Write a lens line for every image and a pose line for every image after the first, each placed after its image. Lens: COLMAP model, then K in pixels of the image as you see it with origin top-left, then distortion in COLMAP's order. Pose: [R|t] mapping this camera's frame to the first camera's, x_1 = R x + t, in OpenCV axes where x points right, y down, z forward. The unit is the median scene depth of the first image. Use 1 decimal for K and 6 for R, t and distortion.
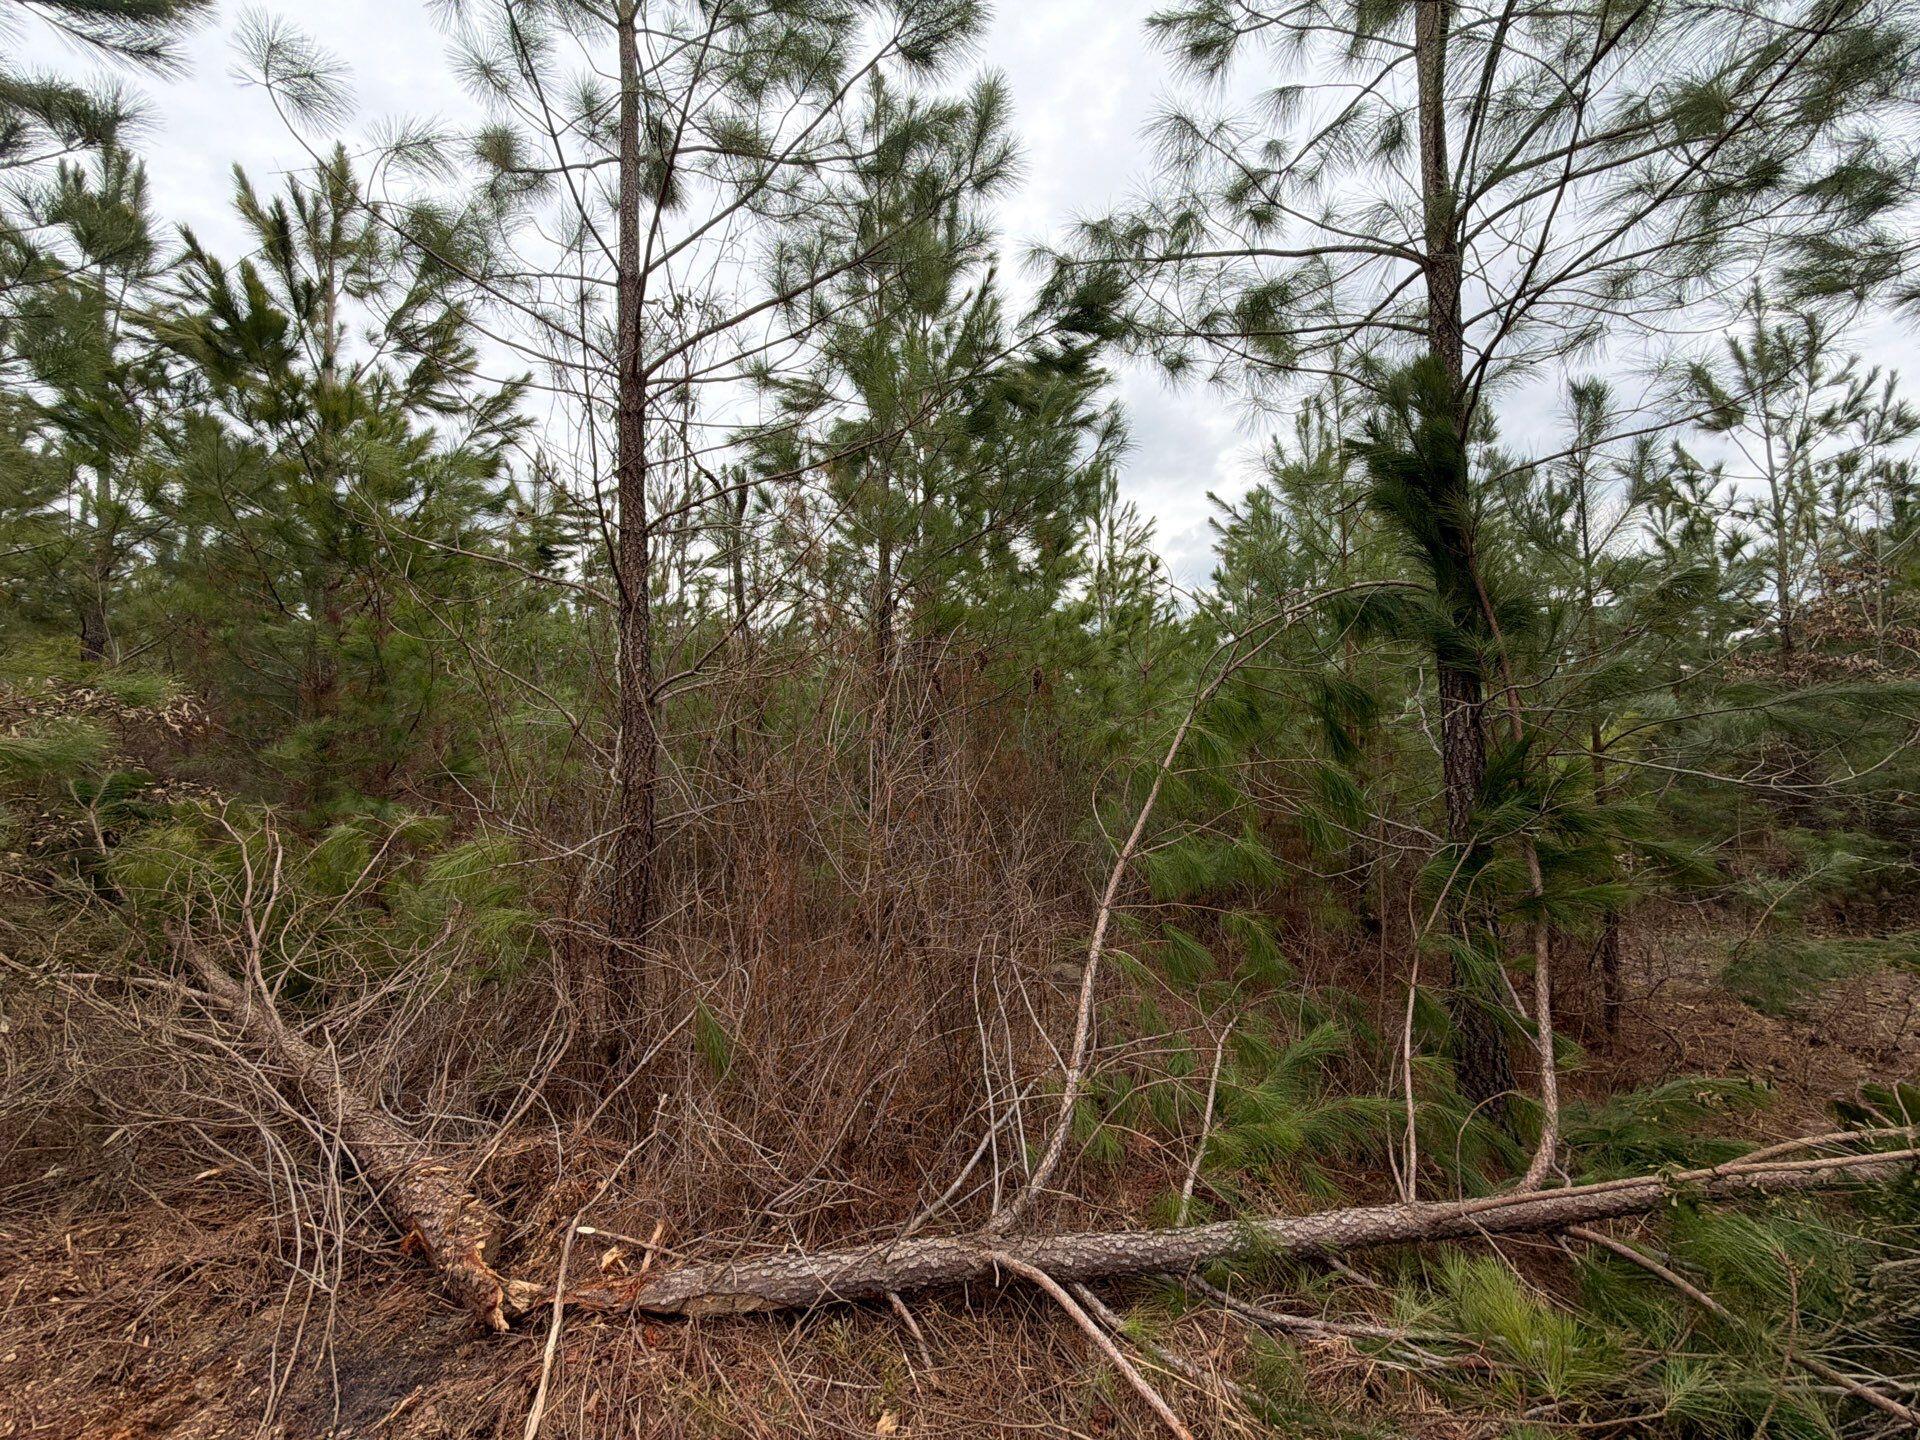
lens RADIAL K [[760.5, 0, 958.9], [0, 760.5, 717.1], [0, 0, 1]] dist [-0.000182, 0.000045]
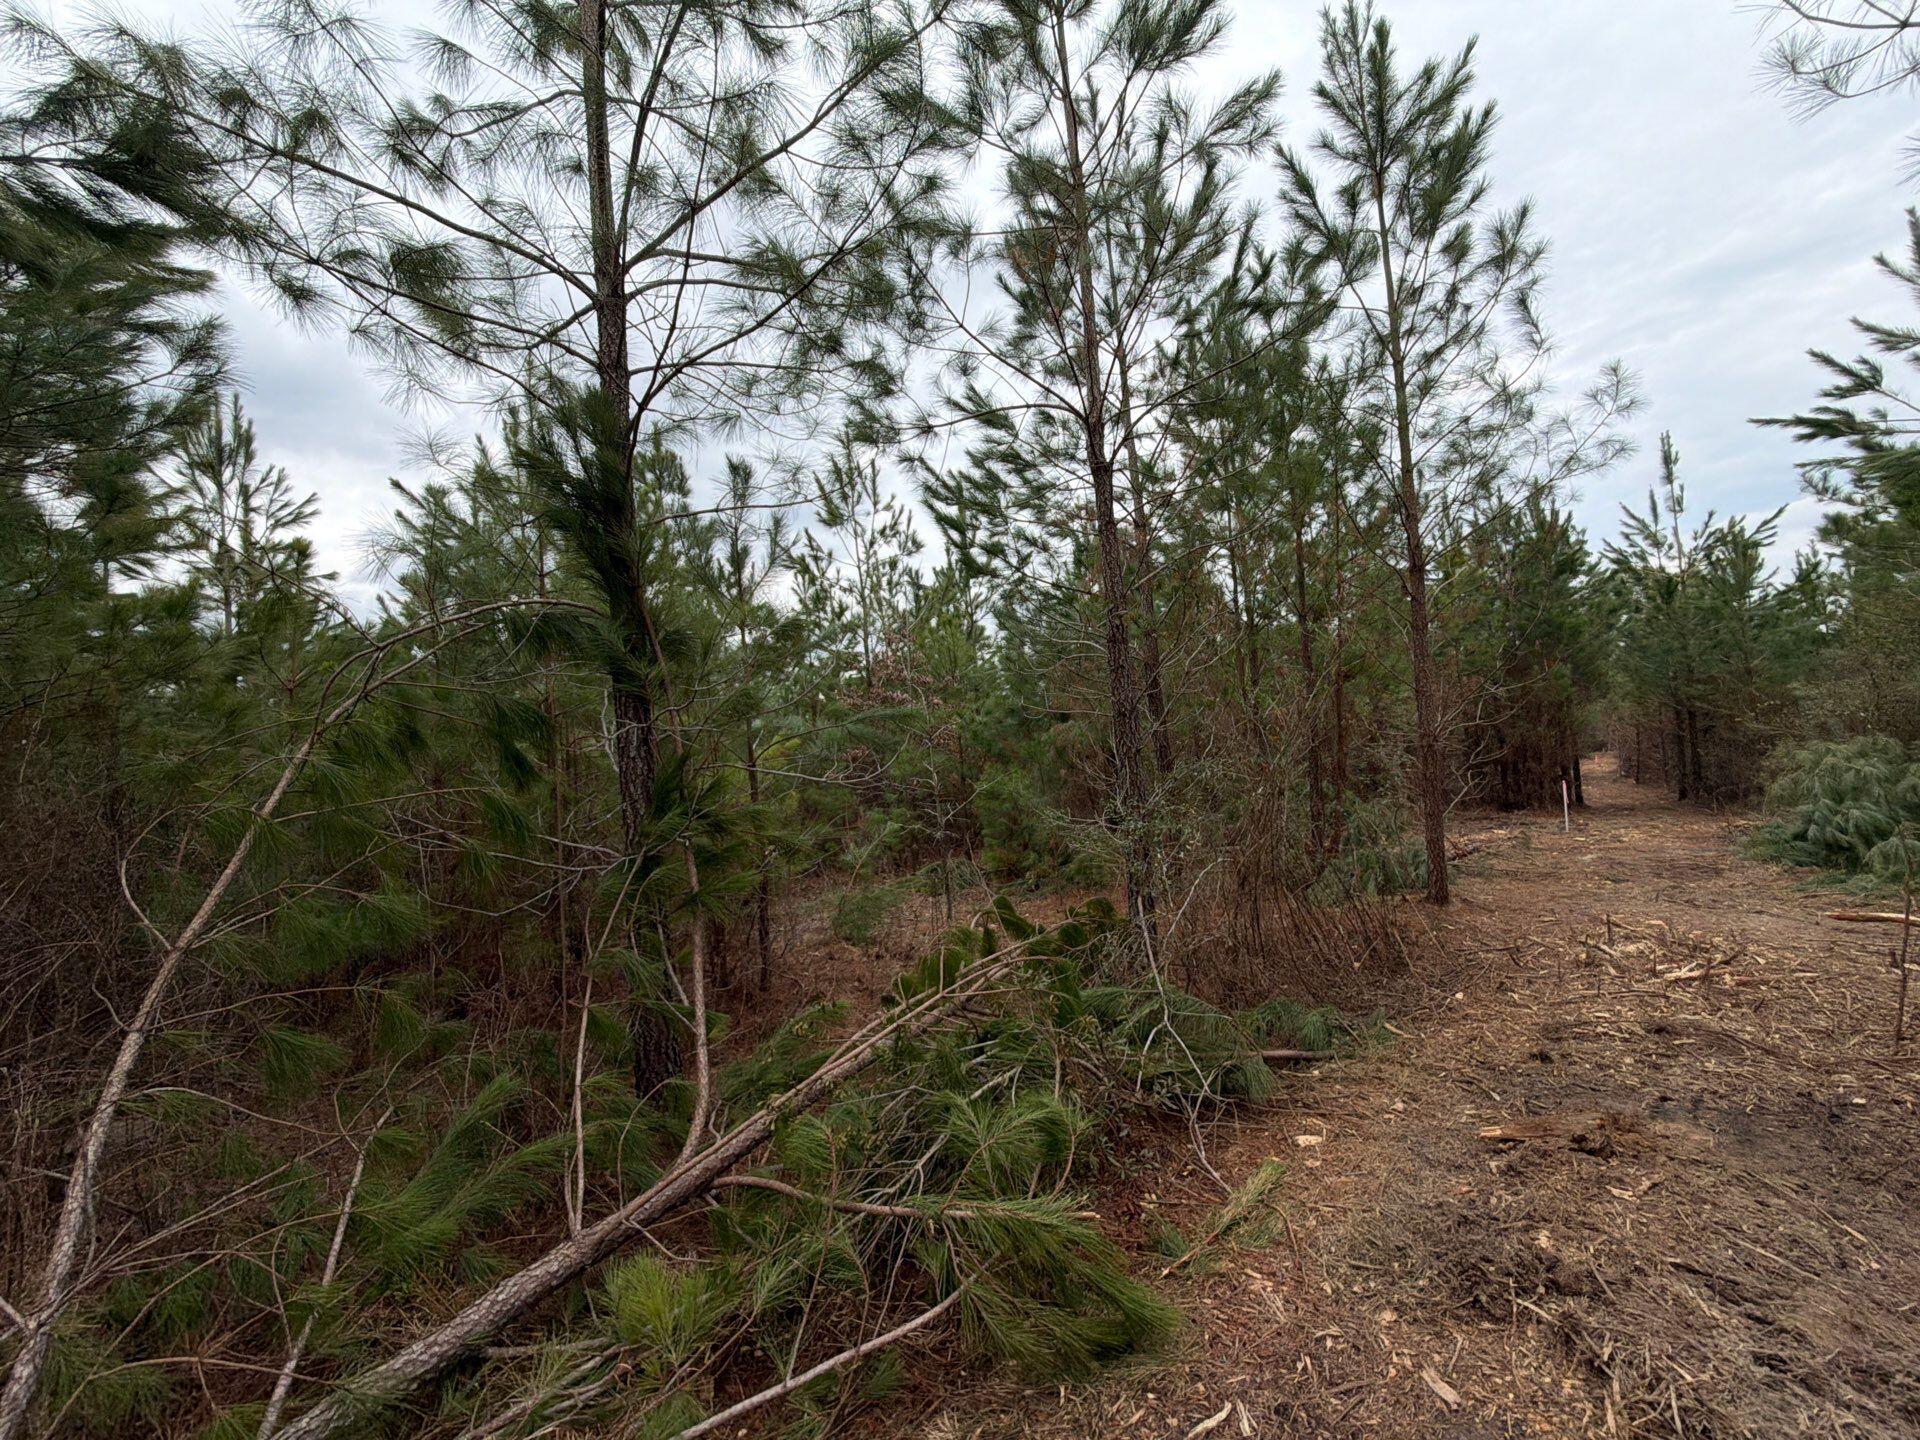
lens RADIAL K [[740.4, 0, 954.3], [0, 740.4, 724.6], [0, 0, 1]] dist [0.012028, 0.000087]
pose [[0.613416, -0.009106, 0.789707, 0.077123], [0.026028, 0.999623, -0.008691, 0.001850], [-0.789331, 0.025886, 0.613422, 0.005442]]
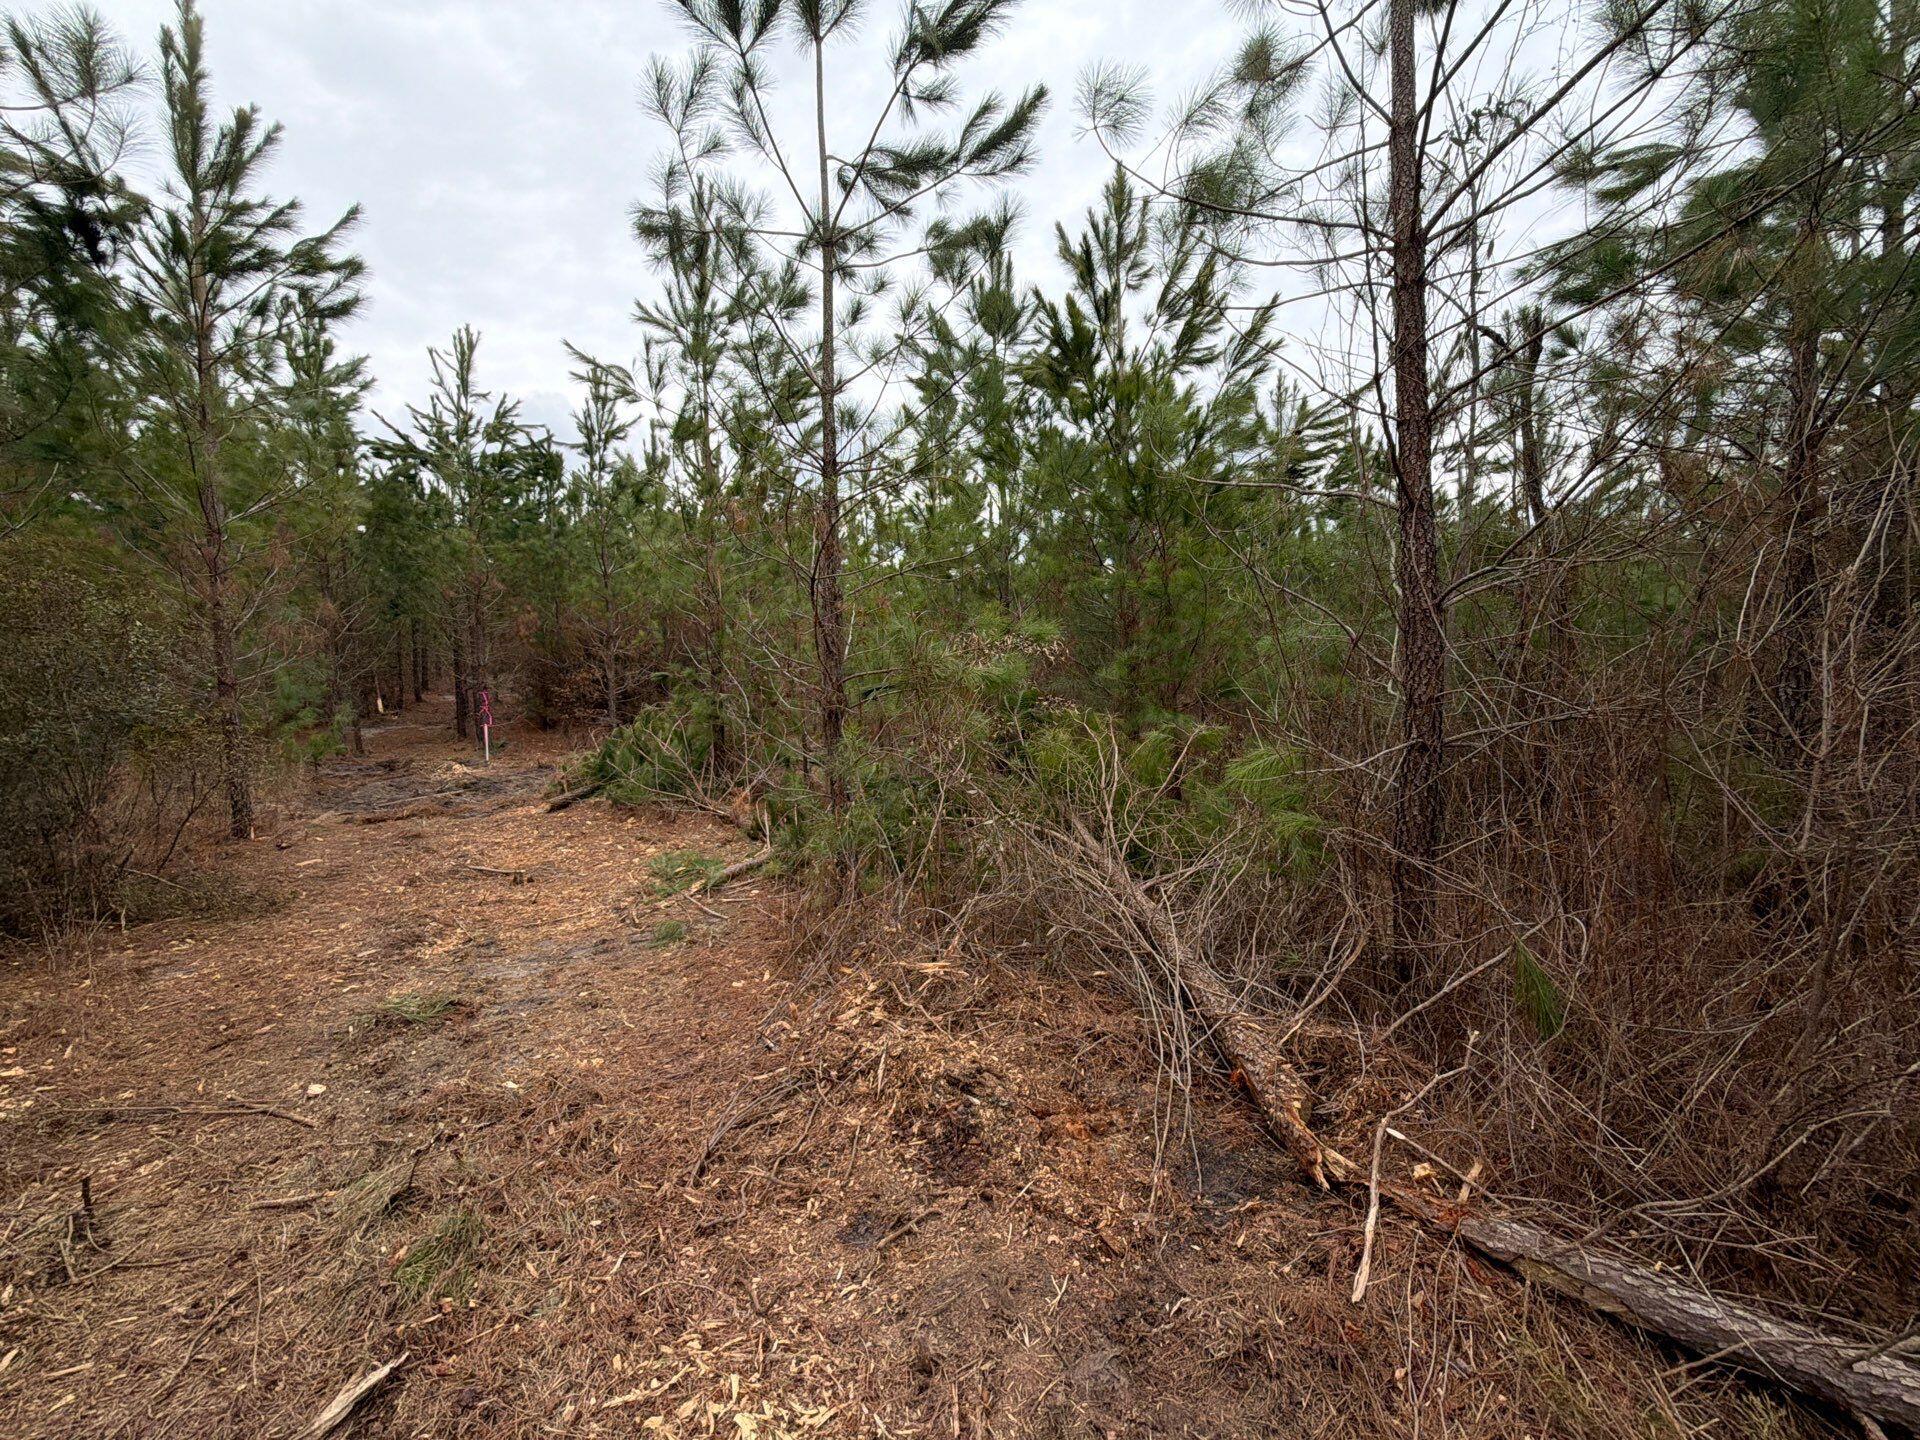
lens RADIAL K [[759.8, 0, 960.7], [0, 759.8, 718.2], [0, 0, 1]] dist [-0.002351, -0.000021]
pose [[0.618595, 0.021810, -0.785407, -0.043946], [0.064610, 0.994817, 0.078513, 0.004152], [0.783049, -0.099313, 0.613980, -0.013575]]
